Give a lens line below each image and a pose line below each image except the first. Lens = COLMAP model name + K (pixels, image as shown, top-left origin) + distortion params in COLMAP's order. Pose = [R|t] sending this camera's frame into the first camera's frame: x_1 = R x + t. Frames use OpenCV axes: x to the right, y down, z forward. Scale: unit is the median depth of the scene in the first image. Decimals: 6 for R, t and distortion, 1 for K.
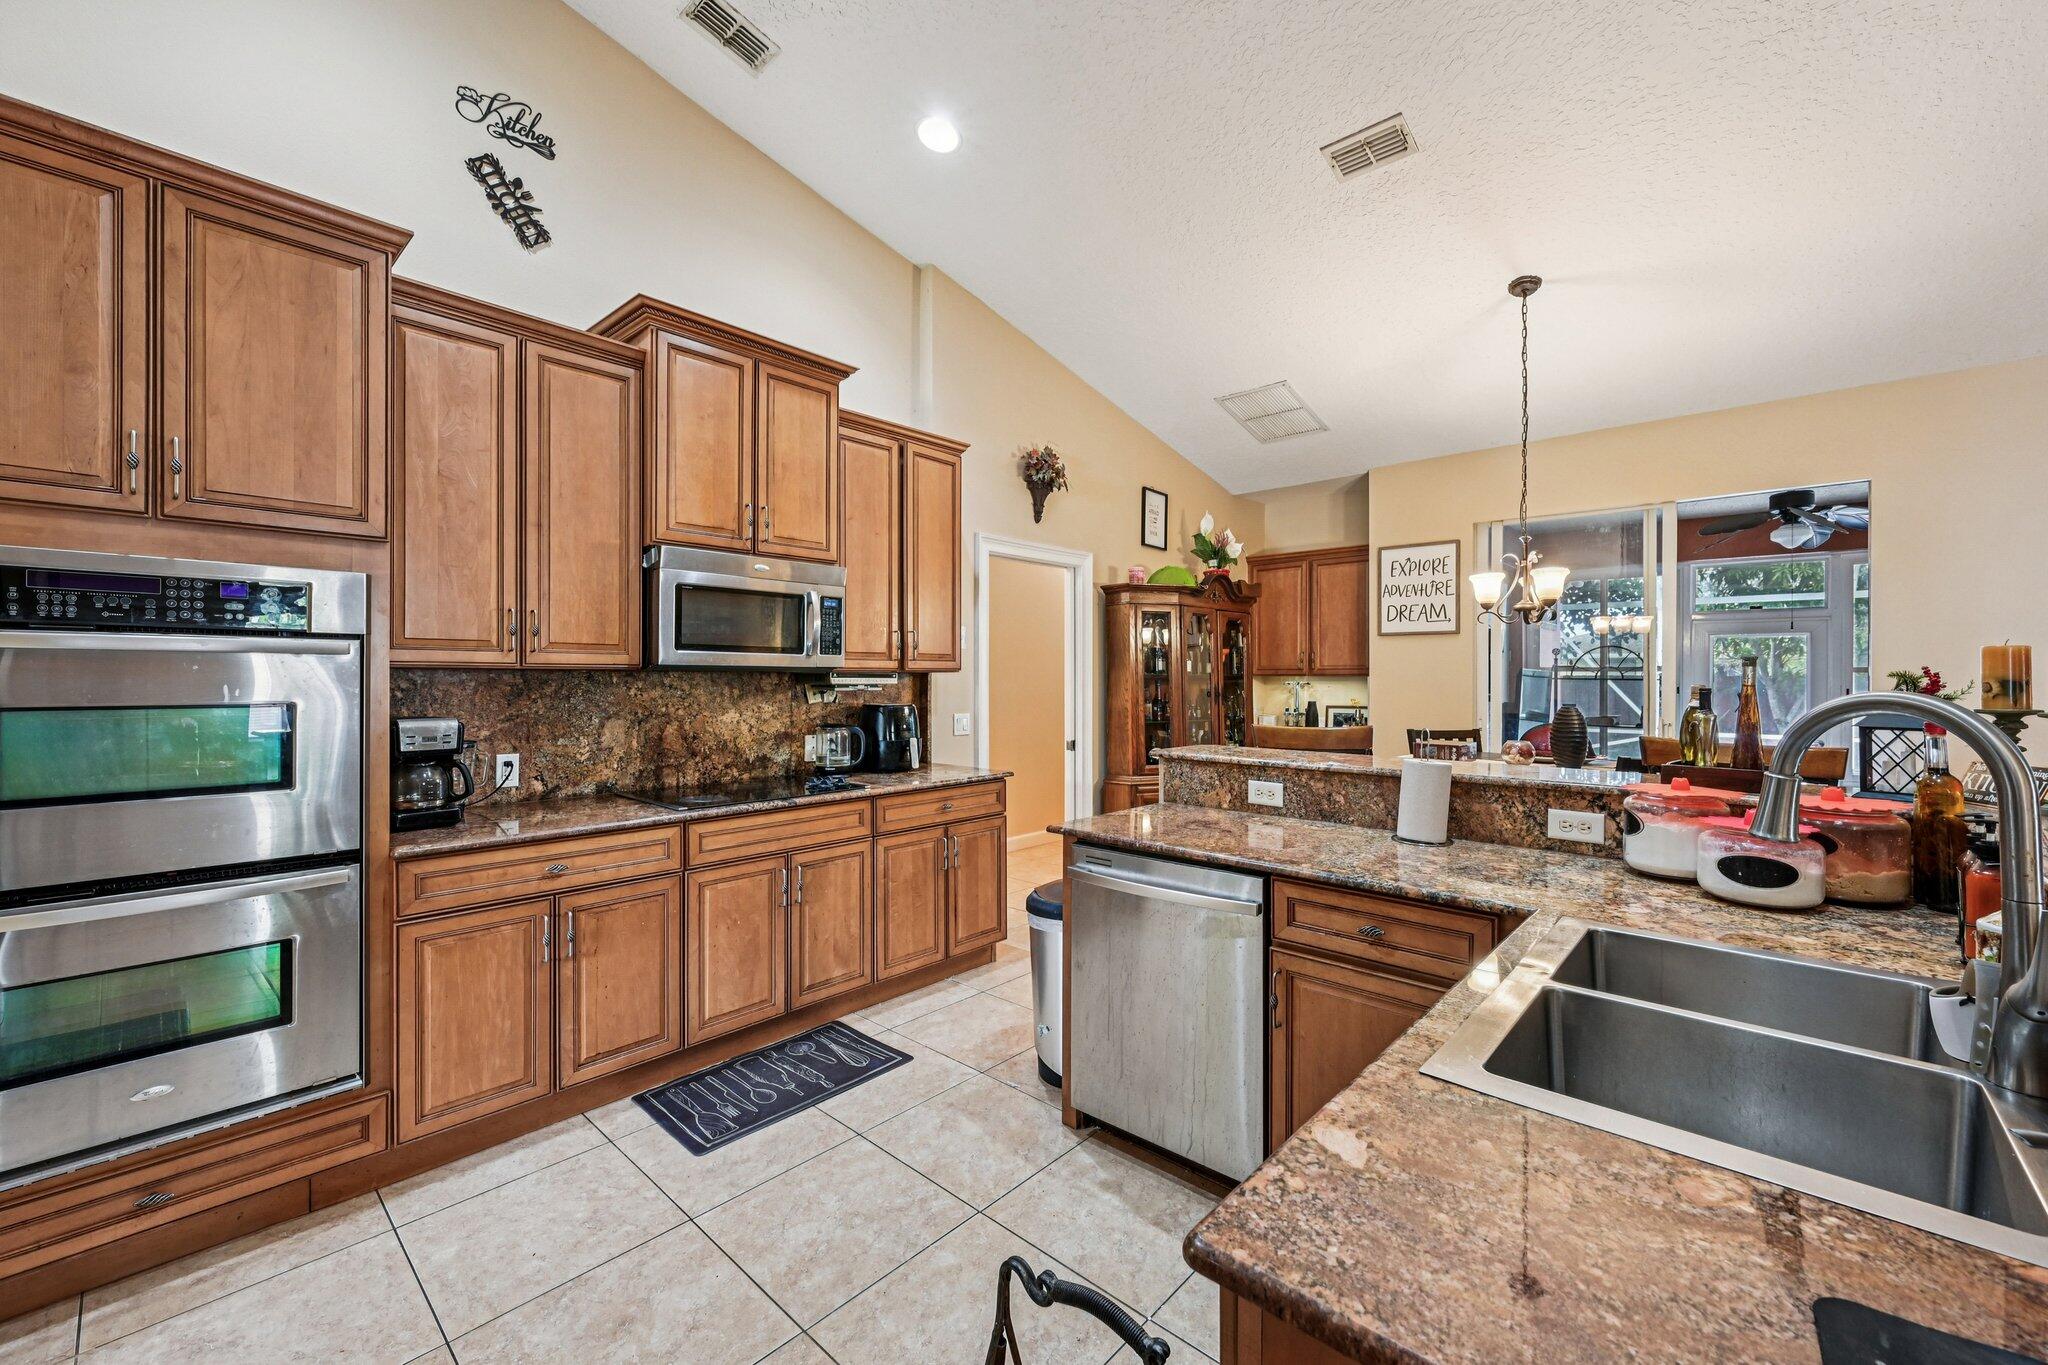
lens RADIAL K [[812.5, 0, 1026.1], [0, 812.5, 674.4], [0, 0, 1]] dist [0.002086, 0.000135]
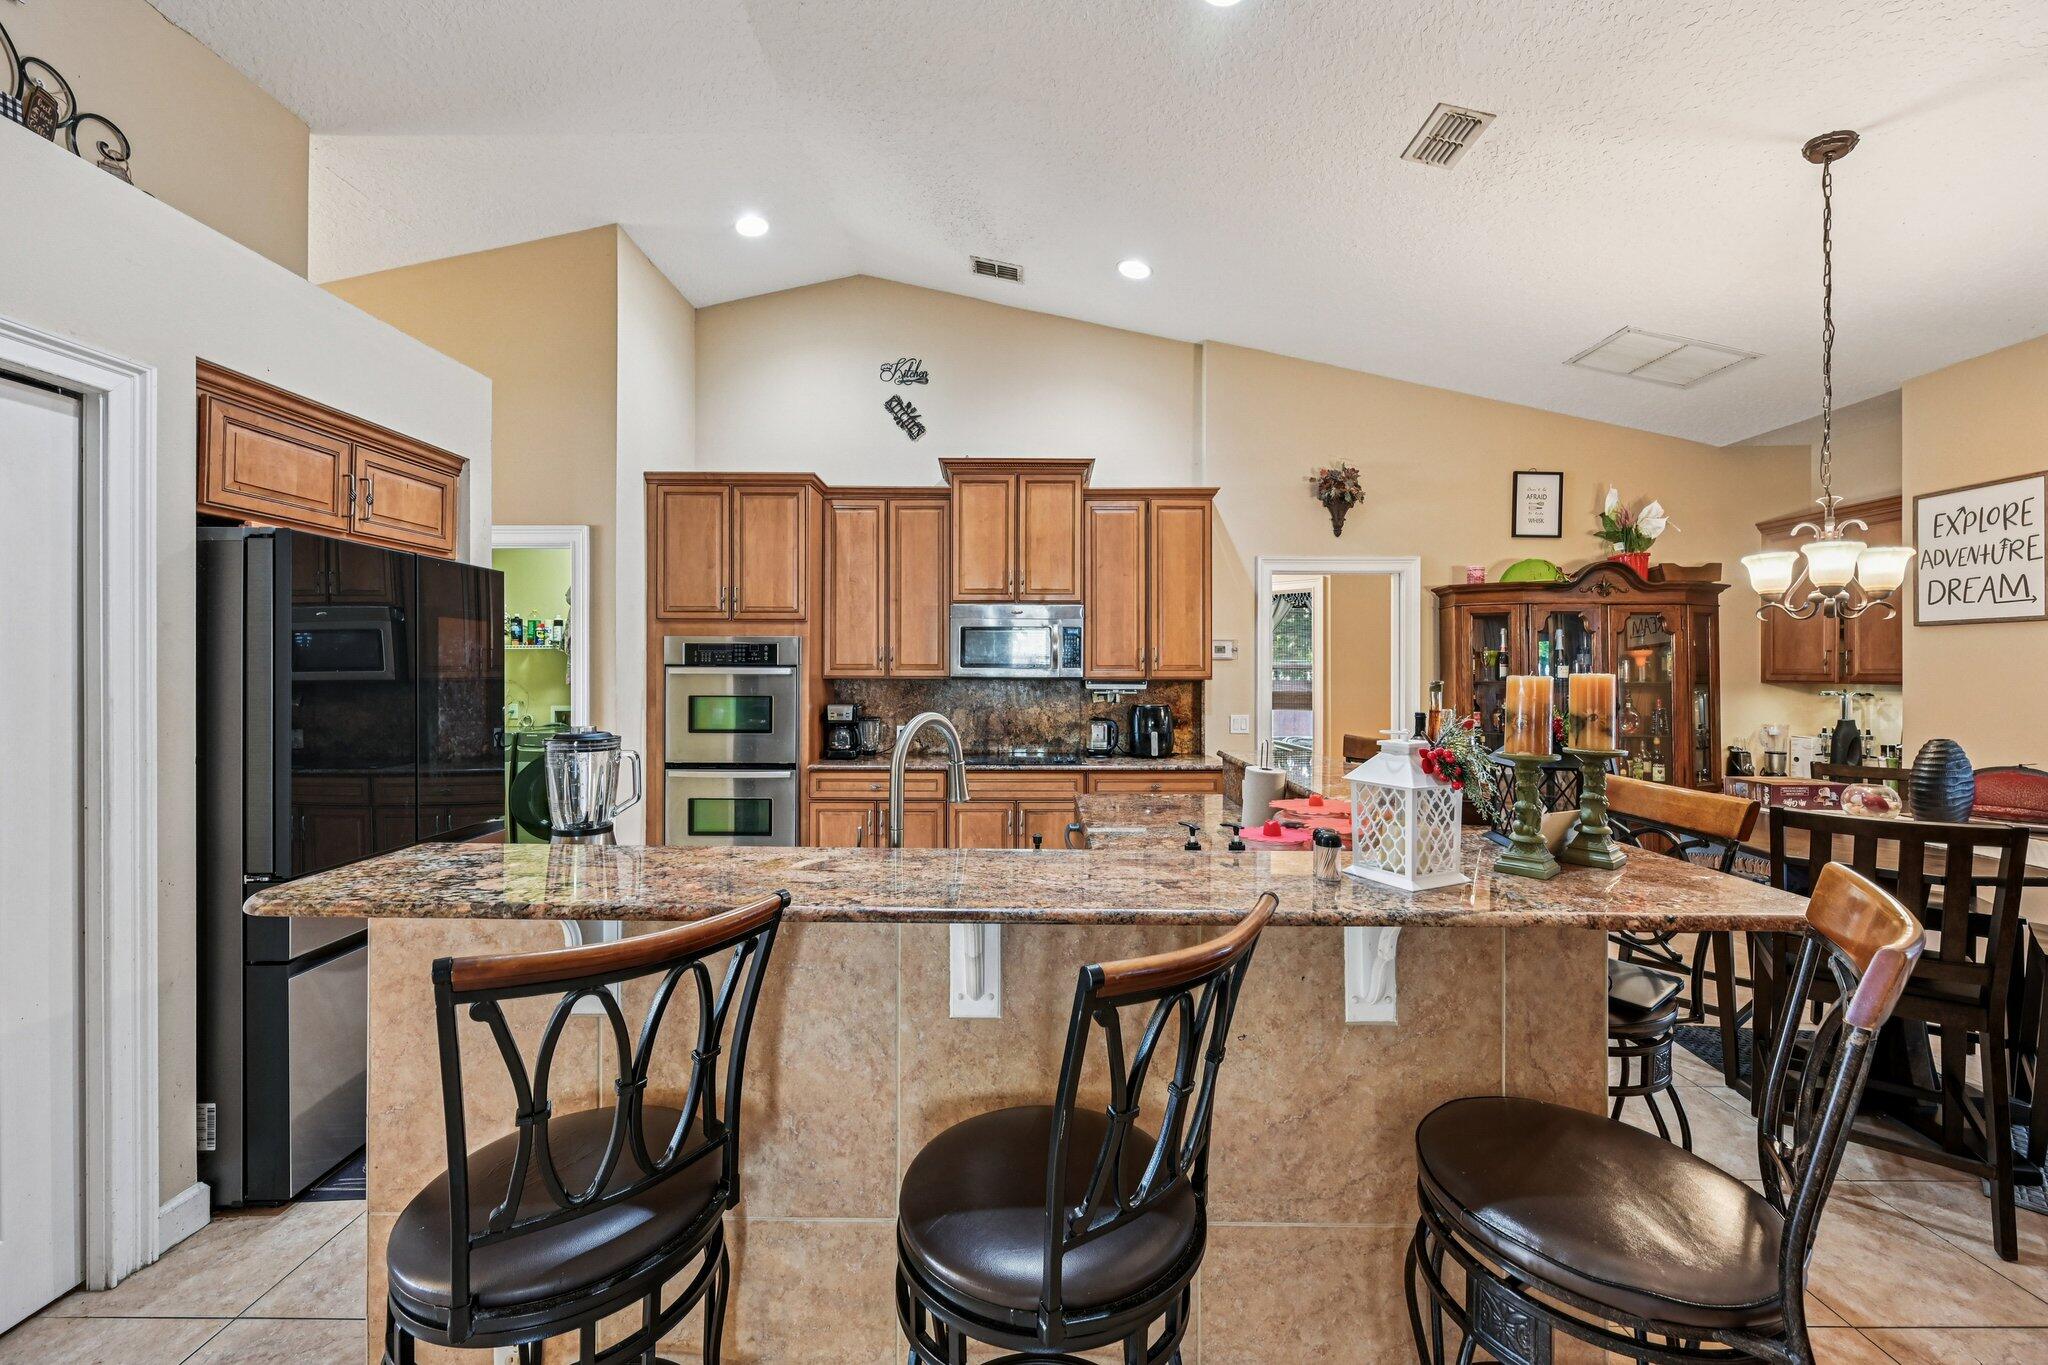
lens RADIAL K [[812.5, 0, 1030.2], [0, 812.5, 668.8], [0, 0, 1]] dist [0.002086, 0.000135]
pose [[0.674014, -0.002197, -0.738715, 0.804556], [0.001543, 0.999998, -0.001566, -0.022671], [0.738717, -0.000084, 0.674016, -0.001096]]
